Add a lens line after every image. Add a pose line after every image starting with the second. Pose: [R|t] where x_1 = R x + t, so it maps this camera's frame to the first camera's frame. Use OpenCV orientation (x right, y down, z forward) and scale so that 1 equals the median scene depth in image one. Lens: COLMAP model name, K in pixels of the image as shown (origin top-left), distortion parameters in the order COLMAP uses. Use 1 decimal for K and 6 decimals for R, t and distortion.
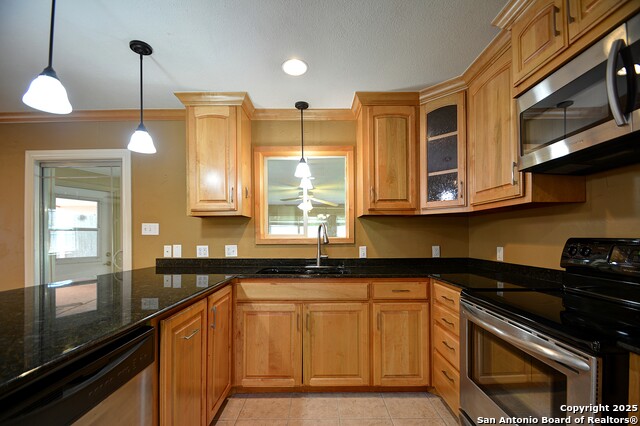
lens RADIAL K [[285.3, 0, 314.7], [0, 285.3, 235.9], [0, 0, 1]] dist [-0.003443, -0.006732]
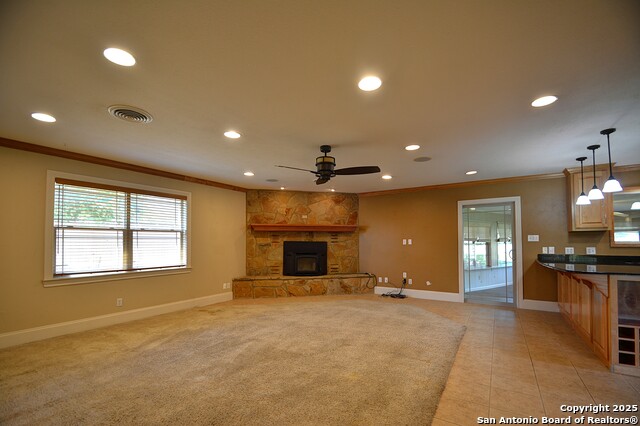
lens RADIAL K [[285.3, 0, 310.0], [0, 285.3, 236.4], [0, 0, 1]] dist [-0.003443, -0.006732]
pose [[0.843280, -0.008912, -0.537400, -0.809765], [0.000666, 0.999879, -0.015537, -0.008850], [0.537473, 0.012744, 0.843184, -1.356289]]
